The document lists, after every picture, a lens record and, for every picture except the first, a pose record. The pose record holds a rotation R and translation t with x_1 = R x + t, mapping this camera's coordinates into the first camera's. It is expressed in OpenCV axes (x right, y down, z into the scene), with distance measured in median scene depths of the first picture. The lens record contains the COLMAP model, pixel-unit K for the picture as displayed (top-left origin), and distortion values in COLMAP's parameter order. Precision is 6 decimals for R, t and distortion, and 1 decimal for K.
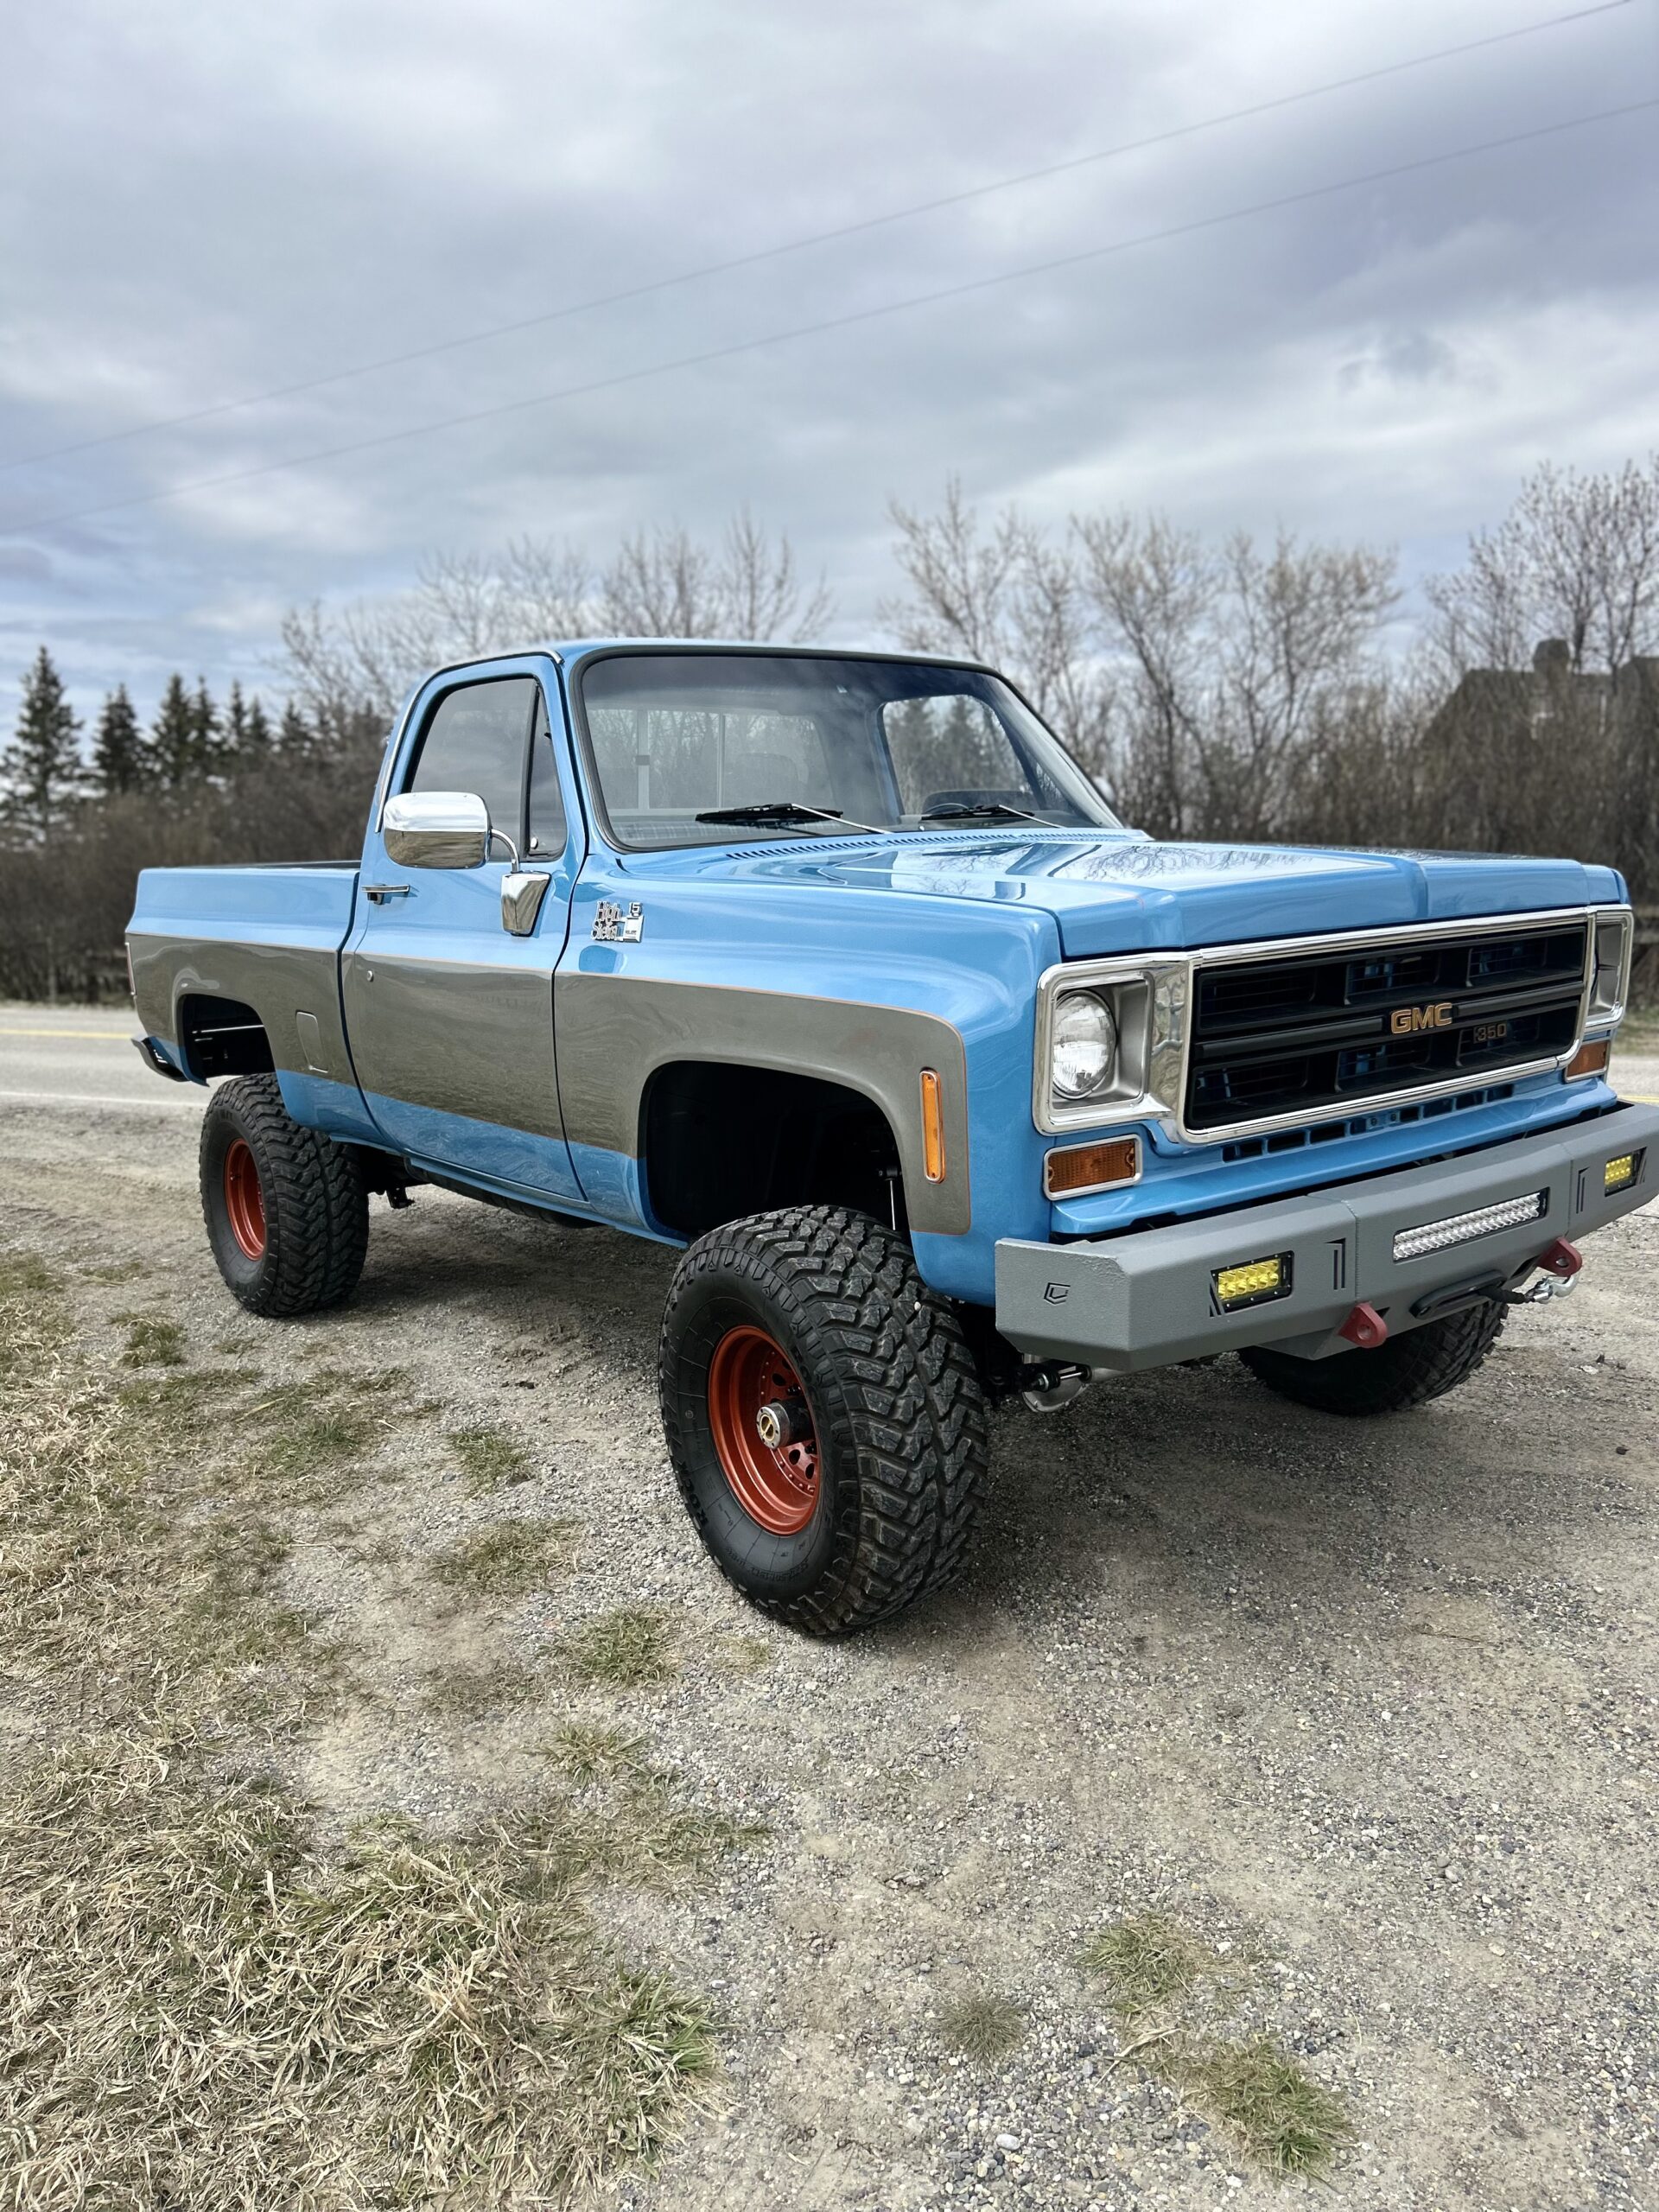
lens RADIAL K [[1682.6, 0, 825.9], [0, 1682.6, 1112.2], [0, 0, 1]] dist [0.043183, -0.045432]
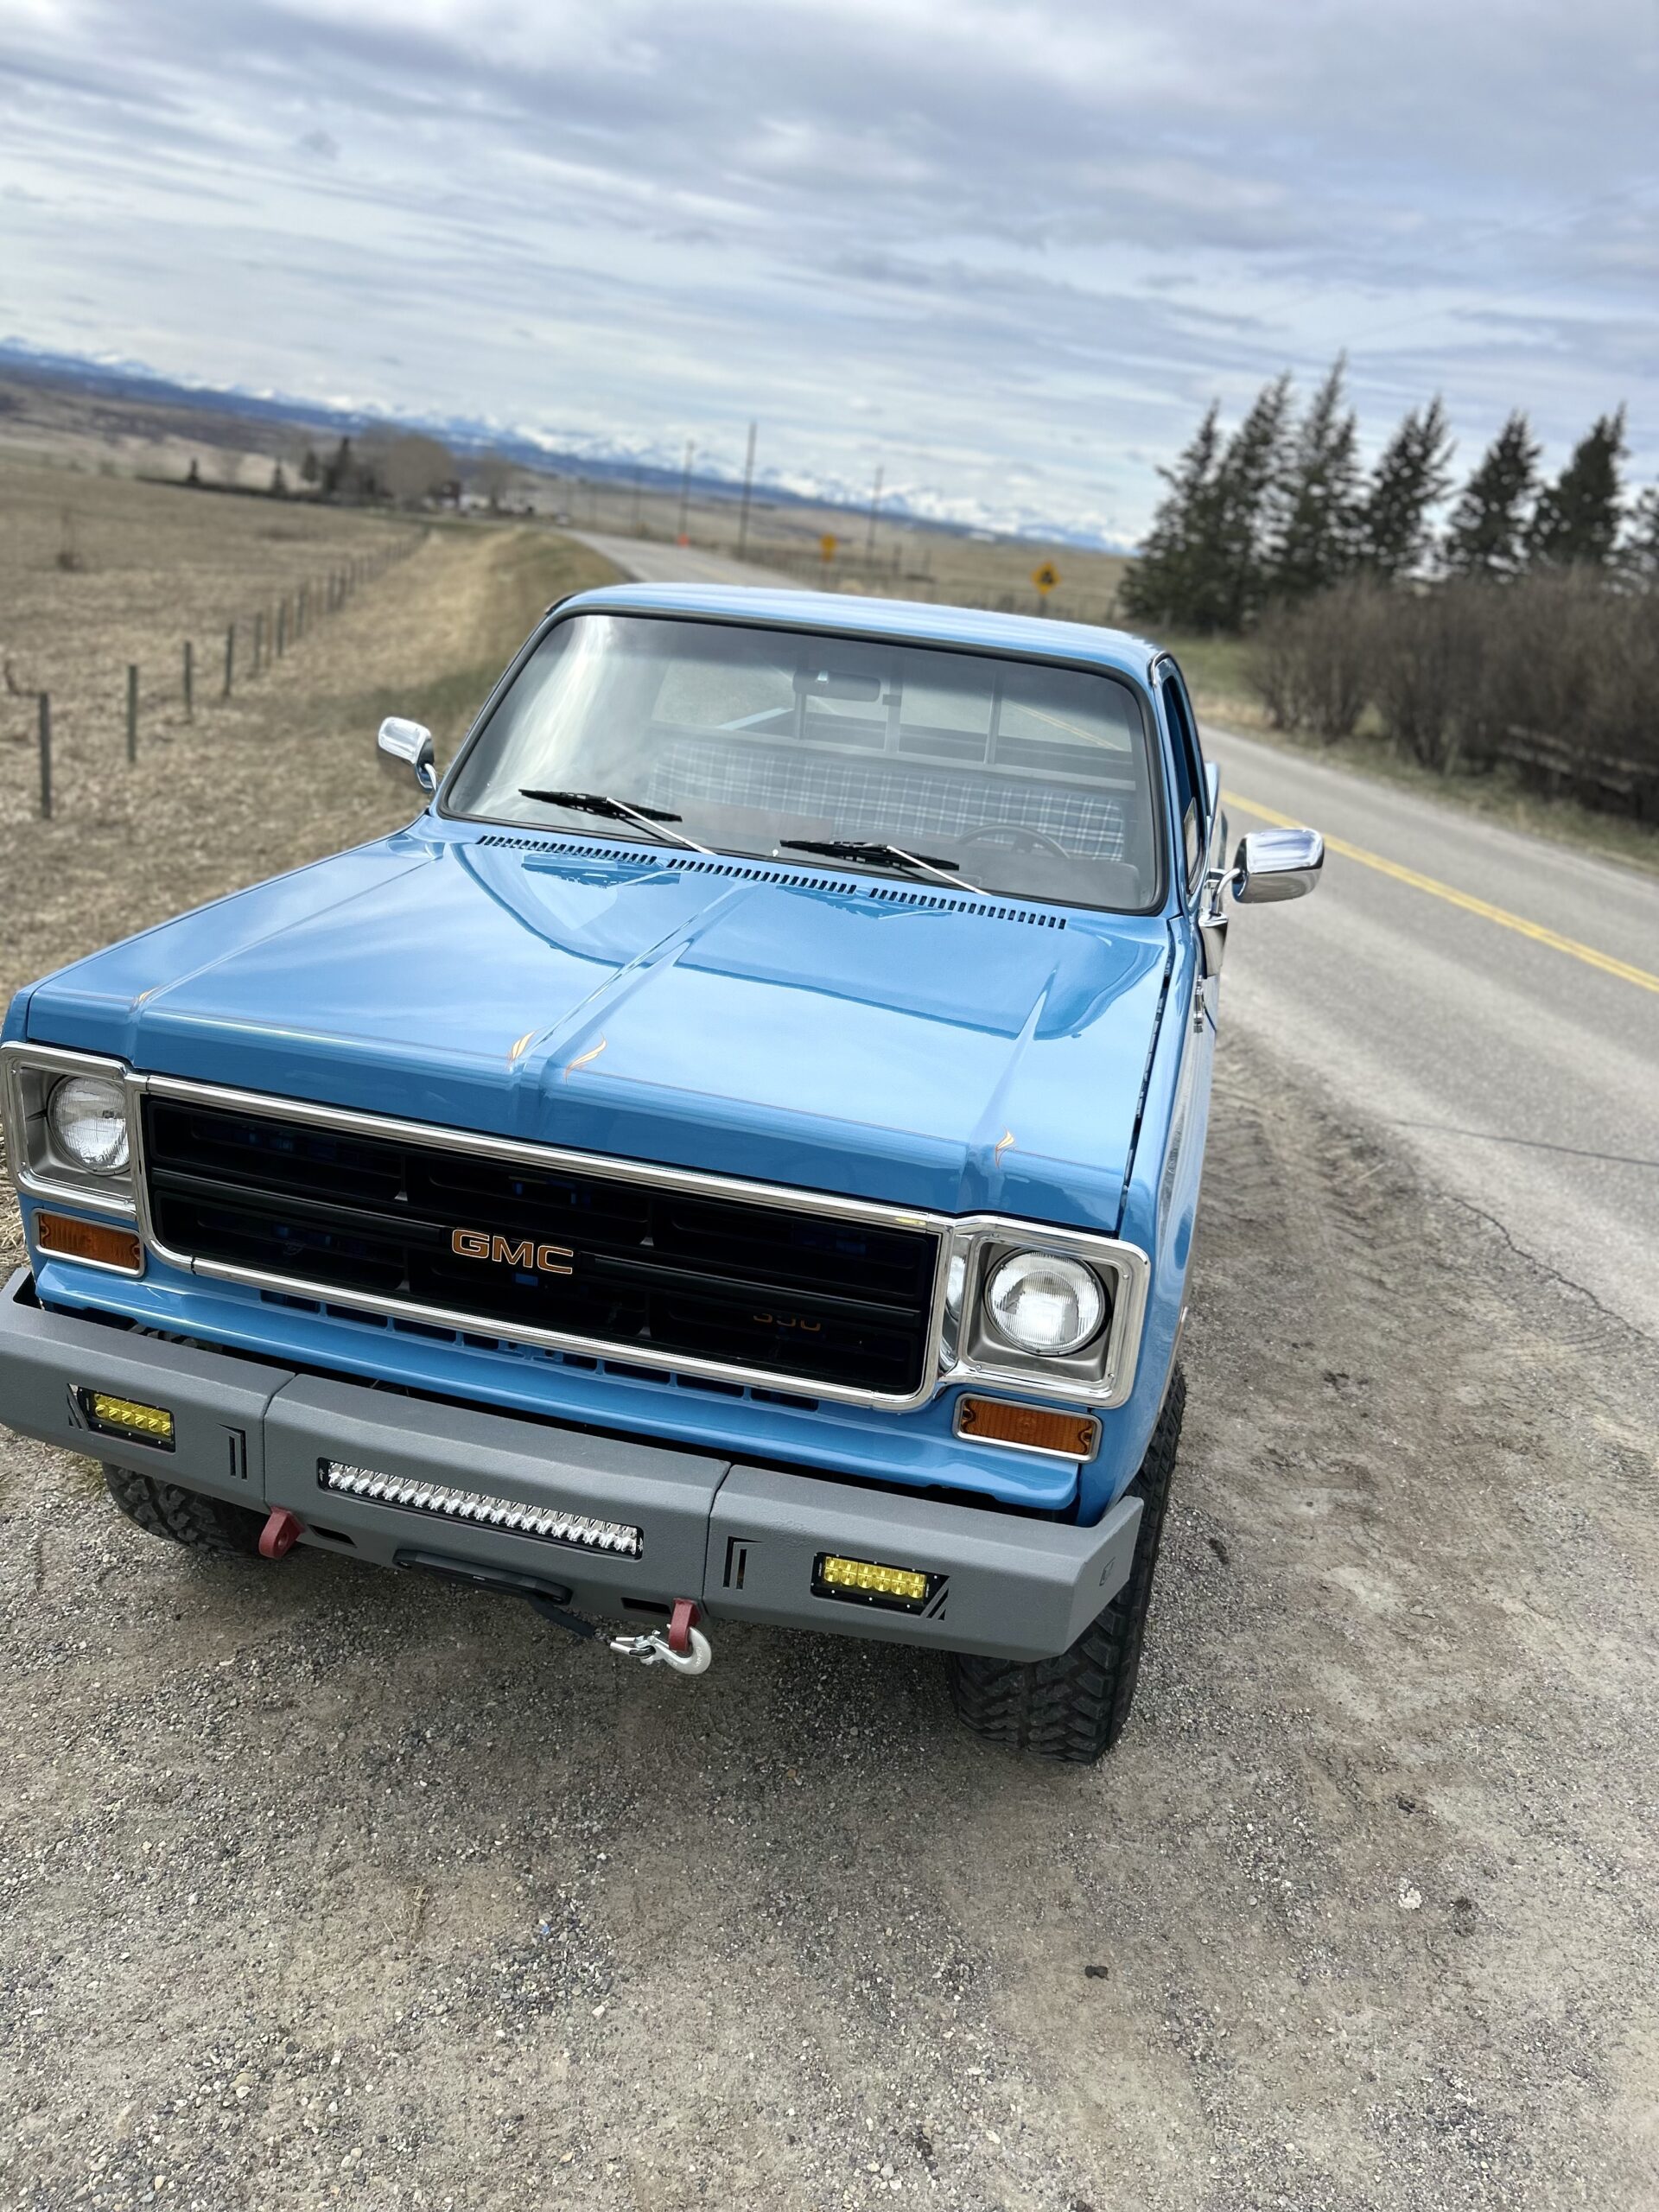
lens RADIAL K [[1682.6, 0, 850.3], [0, 1682.6, 1103.8], [0, 0, 1]] dist [0.043183, -0.045432]
pose [[0.612296, 0.347018, -0.710403, 1.012410], [-0.243015, 0.937636, 0.248562, -0.366257], [0.752355, 0.020445, 0.658441, 0.598018]]
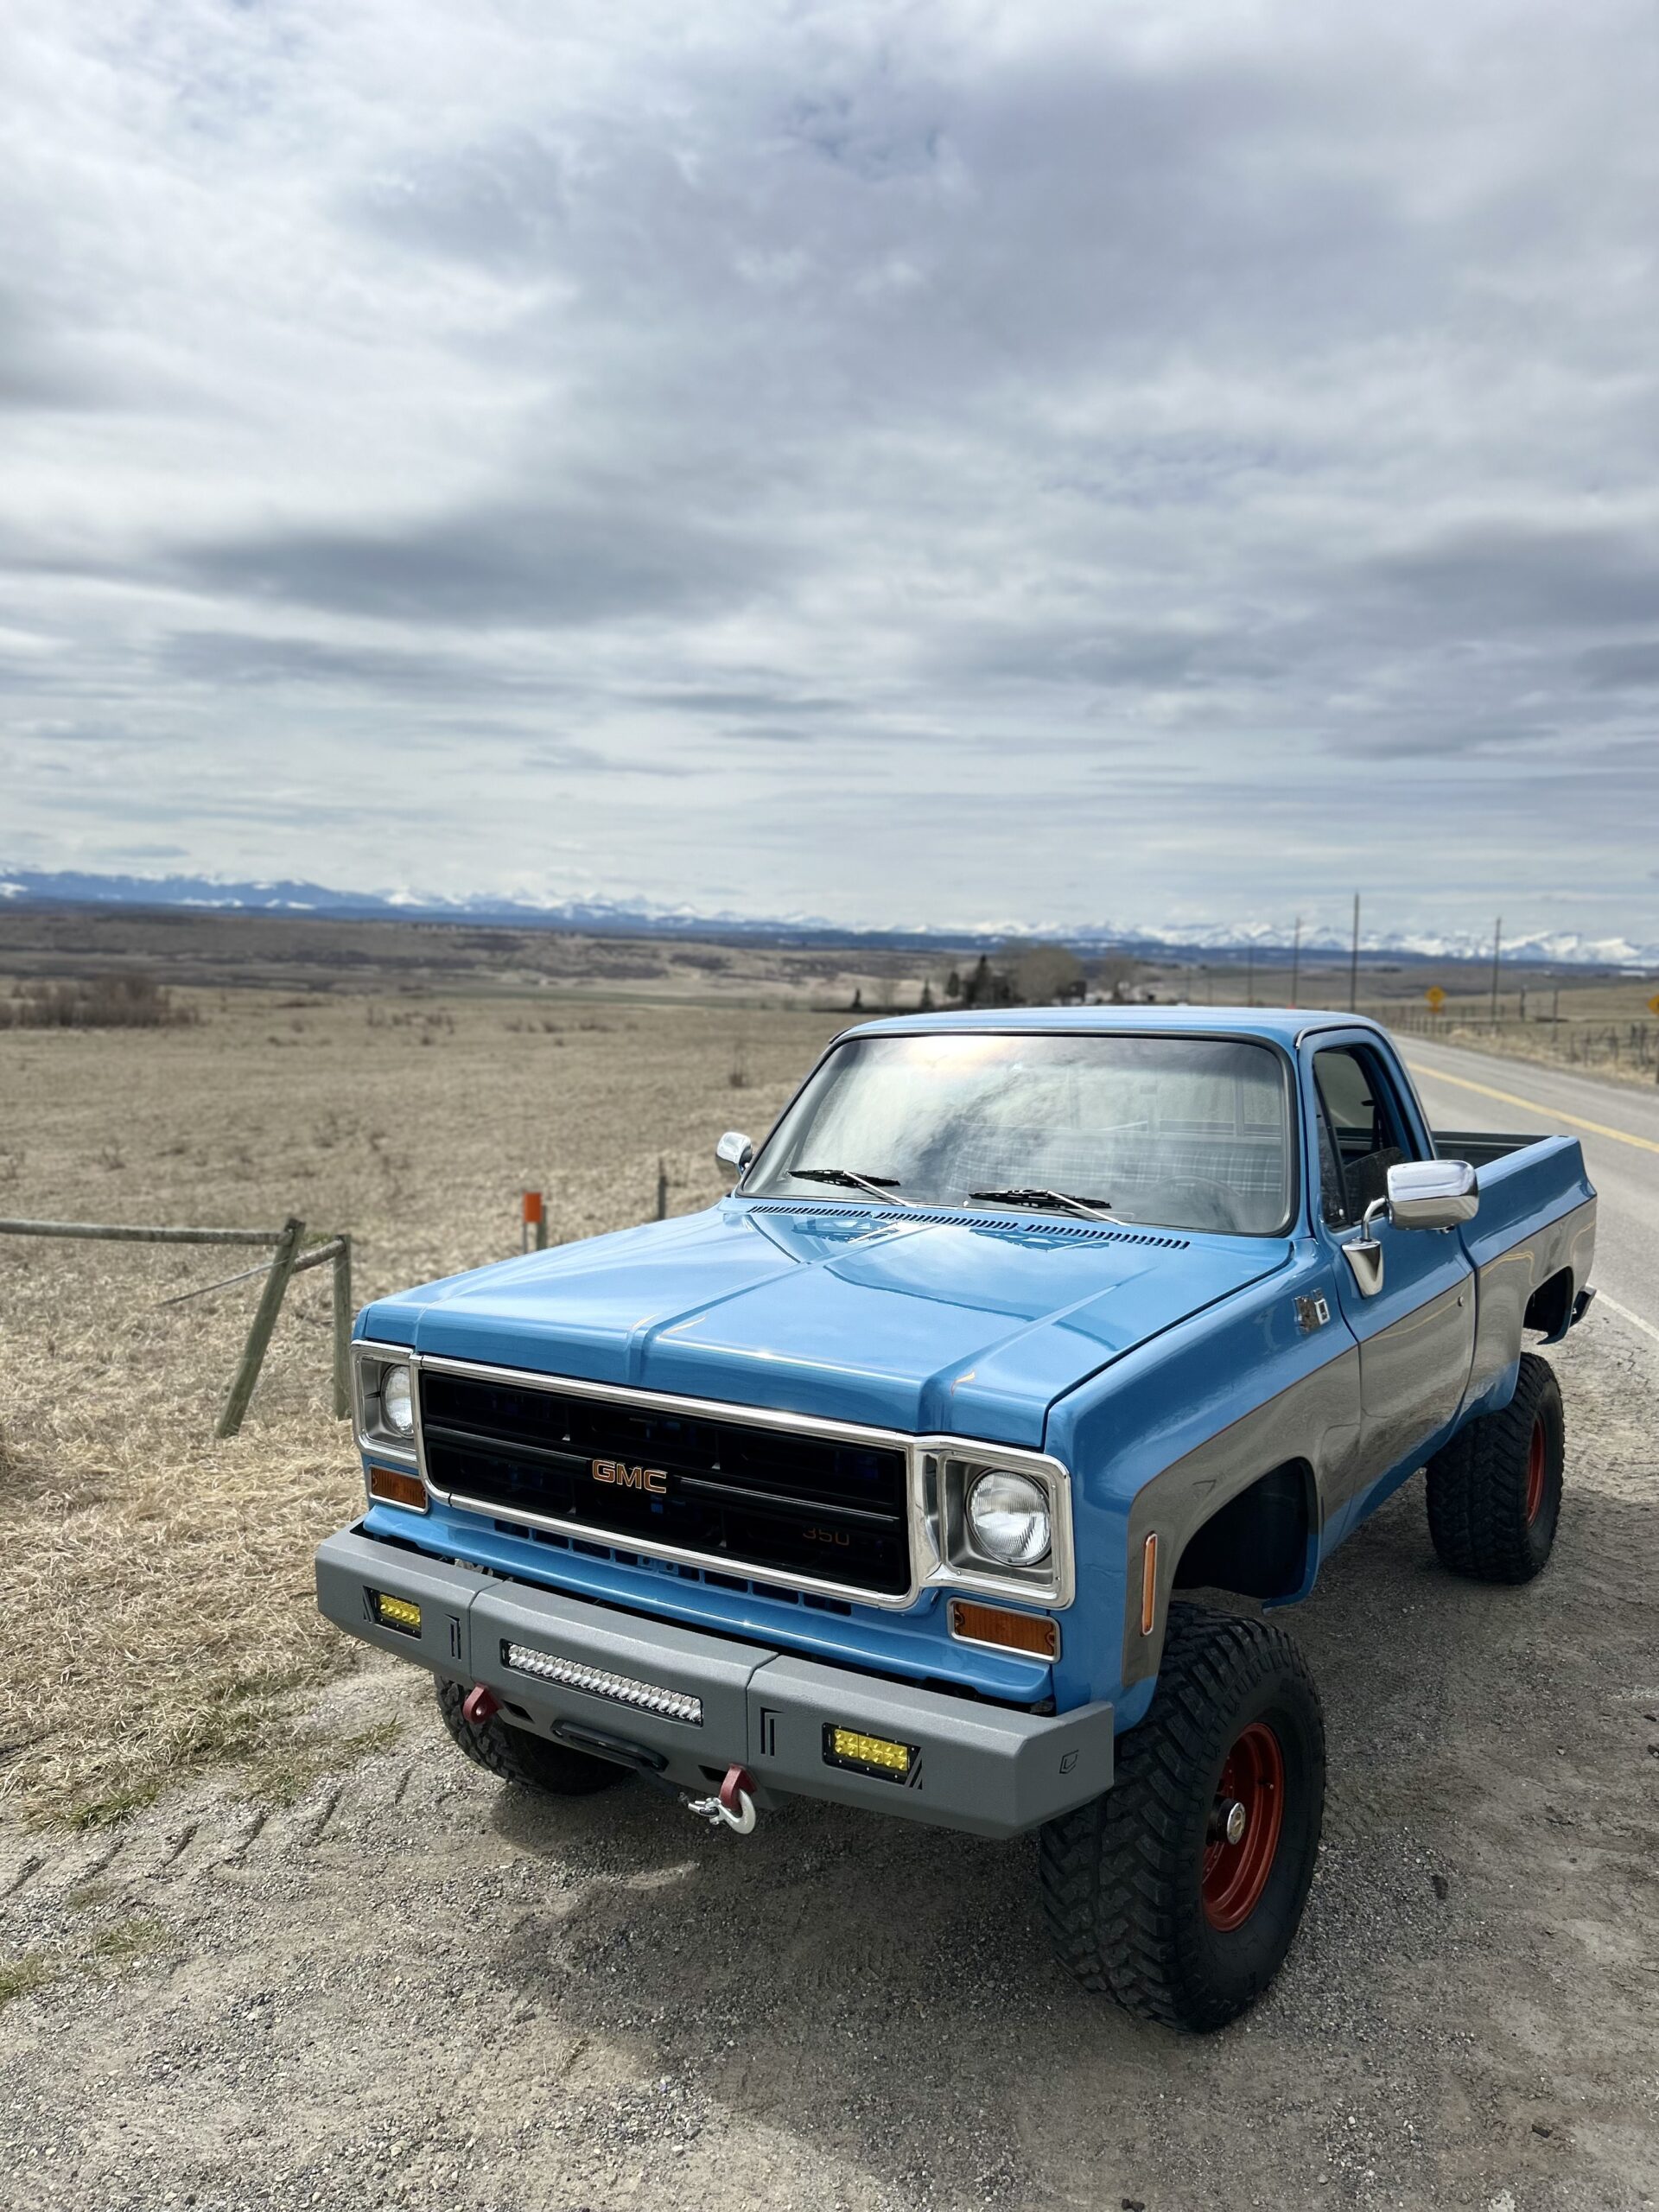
lens RADIAL K [[1682.6, 0, 816.3], [0, 1682.6, 1105.3], [0, 0, 1]] dist [0.043183, -0.045432]
pose [[0.285600, 0.101726, -0.952935, 1.401312], [-0.151206, 0.986679, 0.060010, -0.375241], [0.946345, 0.126950, 0.297177, 0.775224]]
